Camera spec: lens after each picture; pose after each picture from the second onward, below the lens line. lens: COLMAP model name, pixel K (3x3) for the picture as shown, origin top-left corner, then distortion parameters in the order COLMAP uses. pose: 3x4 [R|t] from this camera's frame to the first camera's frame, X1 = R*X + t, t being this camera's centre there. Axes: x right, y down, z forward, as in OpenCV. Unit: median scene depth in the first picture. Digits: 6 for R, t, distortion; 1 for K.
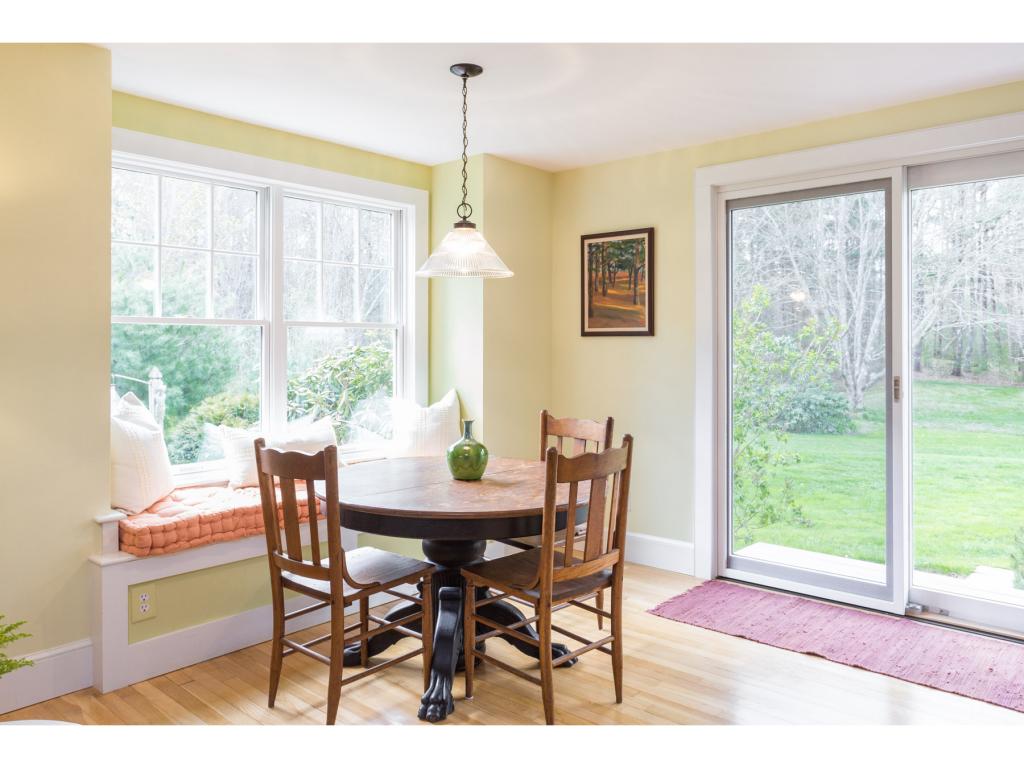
lens RADIAL K [[759.3, 0, 533.8], [0, 759.3, 345.6], [0, 0, 1]] dist [-0.020864, 0.001288]
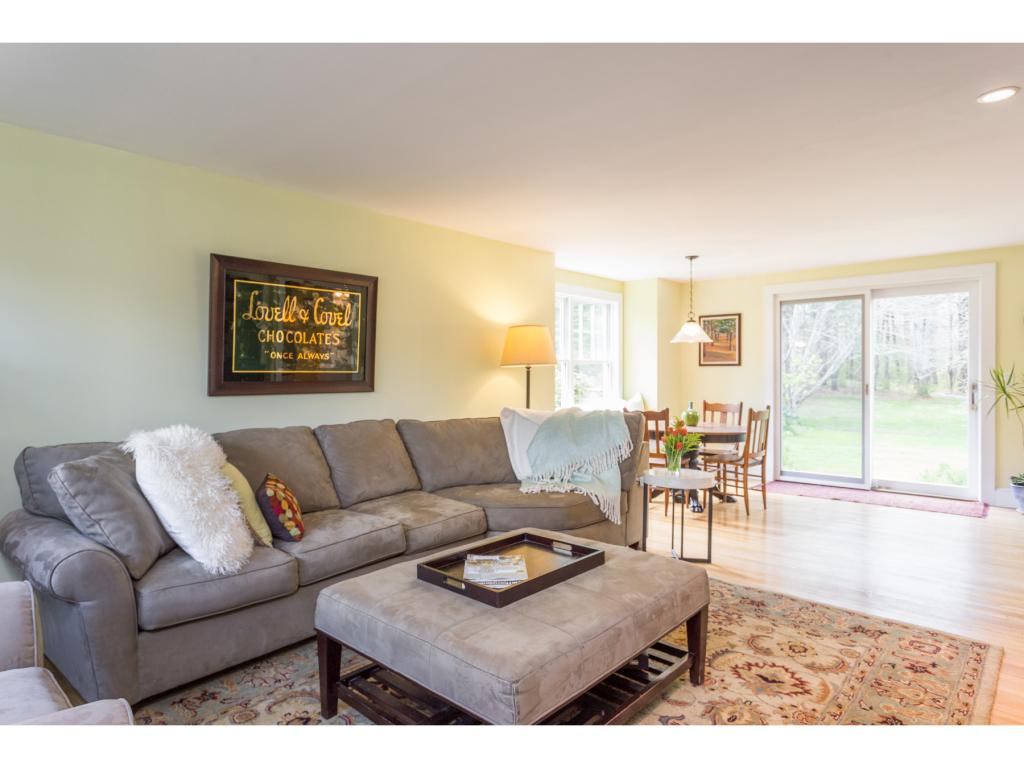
lens RADIAL K [[597.9, 0, 504.9], [0, 597.9, 377.5], [0, 0, 1]] dist [-0.013839, 0.000126]
pose [[0.999536, -0.006255, -0.029811, -0.434184], [0.006514, 0.999942, 0.008588, 0.000962], [0.029756, -0.008778, 0.999519, -0.638203]]
